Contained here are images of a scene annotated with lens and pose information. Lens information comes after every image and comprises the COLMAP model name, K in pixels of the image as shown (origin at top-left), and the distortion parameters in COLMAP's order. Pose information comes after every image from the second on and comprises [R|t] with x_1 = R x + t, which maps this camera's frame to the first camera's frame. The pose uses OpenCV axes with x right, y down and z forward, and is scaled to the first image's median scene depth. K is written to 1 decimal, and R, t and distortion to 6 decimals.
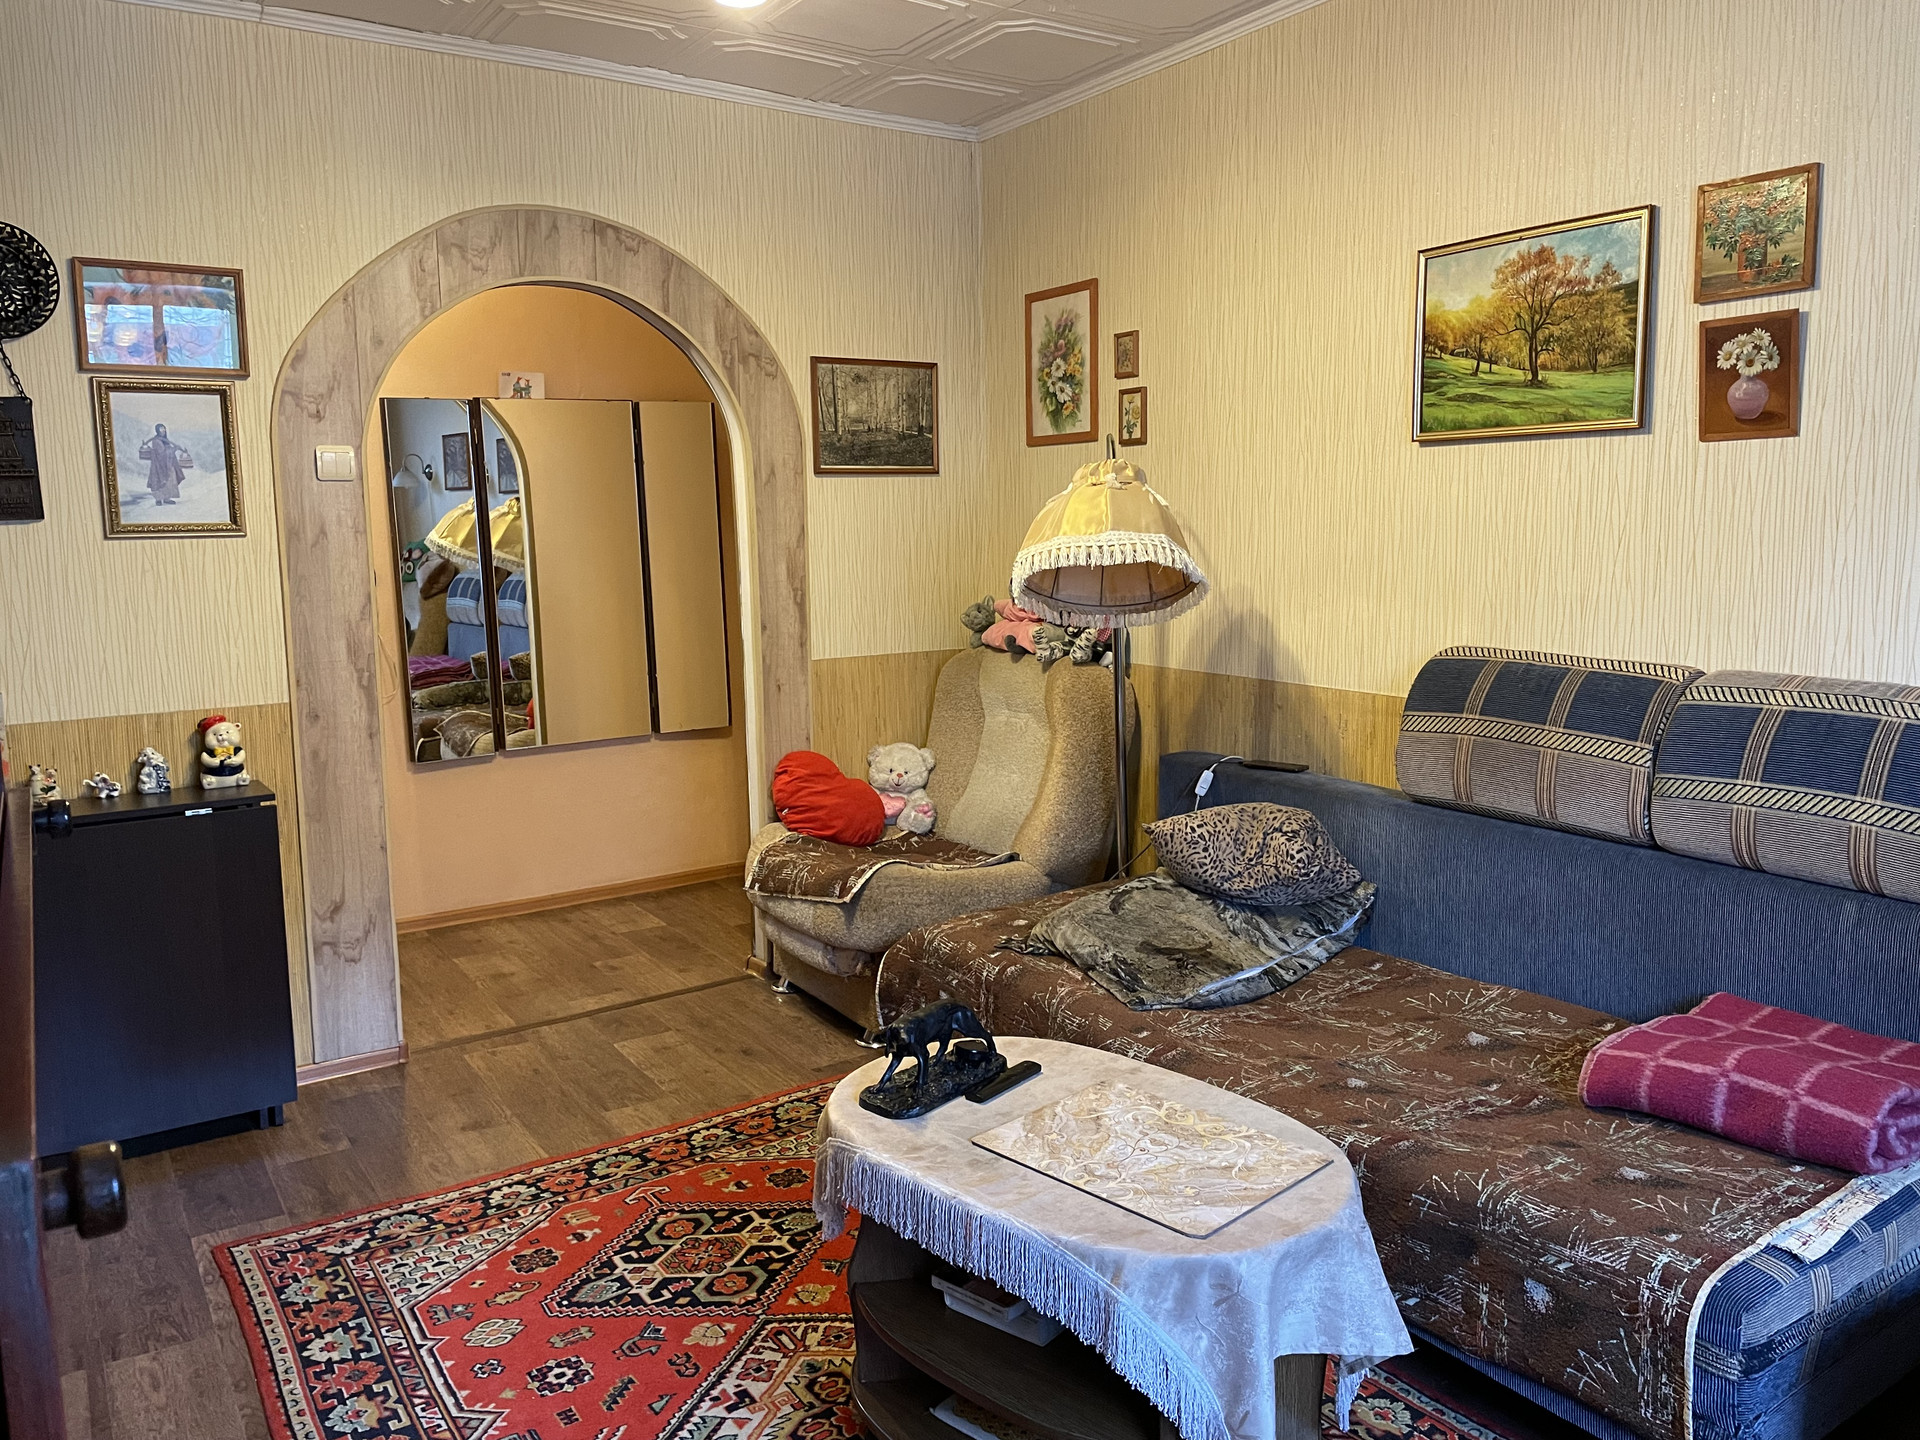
lens RADIAL K [[1408.8, 0, 983.4], [0, 1408.8, 693.9], [0, 0, 1]] dist [0.097353, -0.131599]
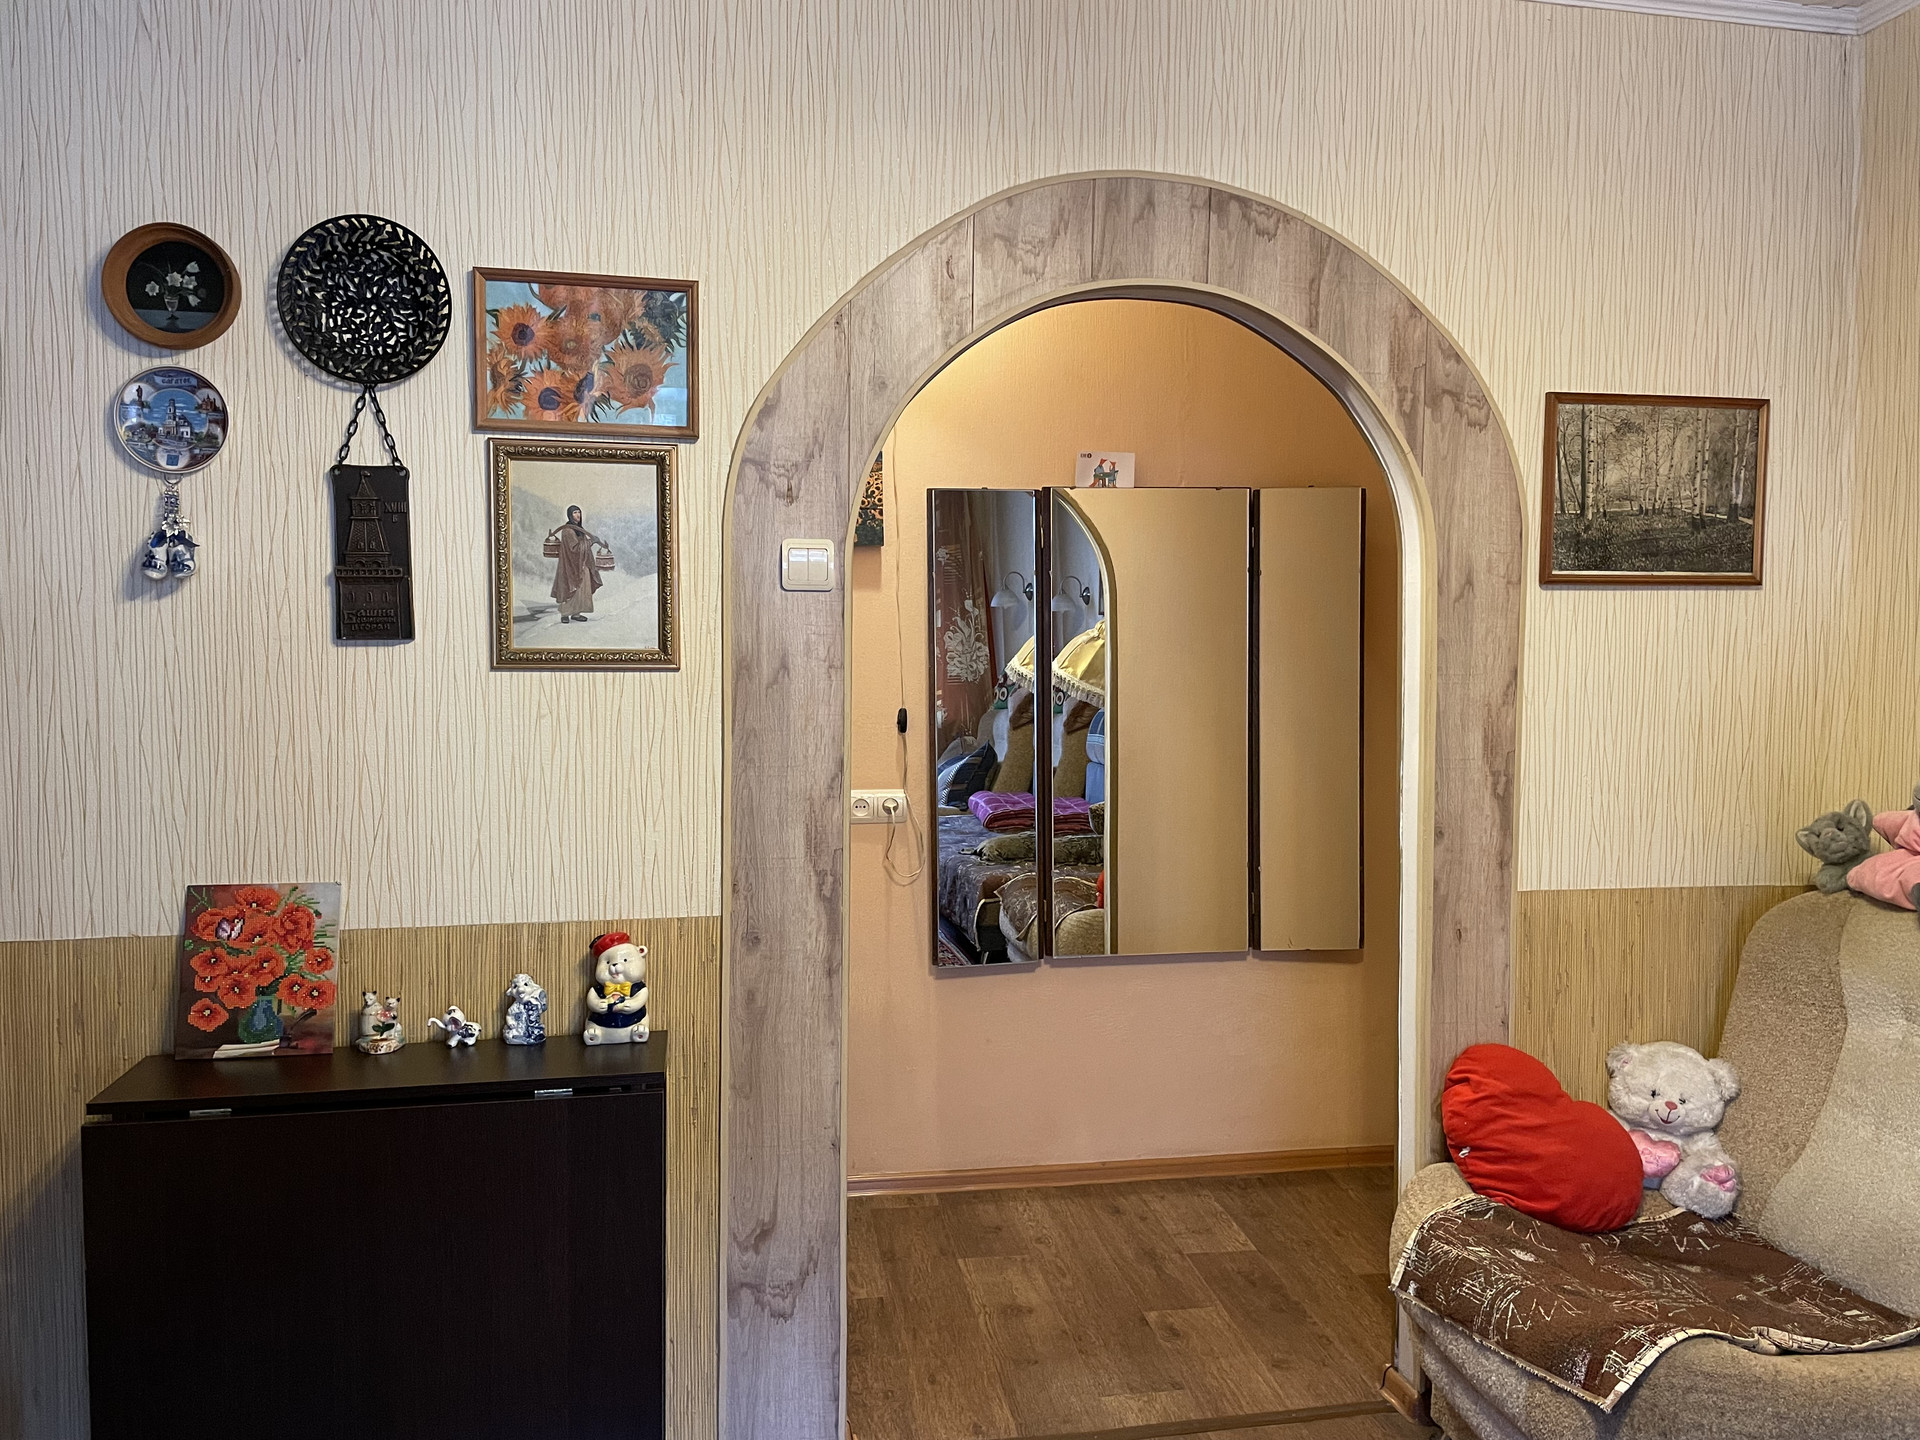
lens RADIAL K [[1408.8, 0, 983.4], [0, 1408.8, 693.9], [0, 0, 1]] dist [0.097353, -0.131599]
pose [[0.910615, 0.037339, -0.411565, -0.088801], [-0.072729, 0.994845, -0.070661, -0.051918], [0.406805, 0.094277, 0.908637, 0.376990]]
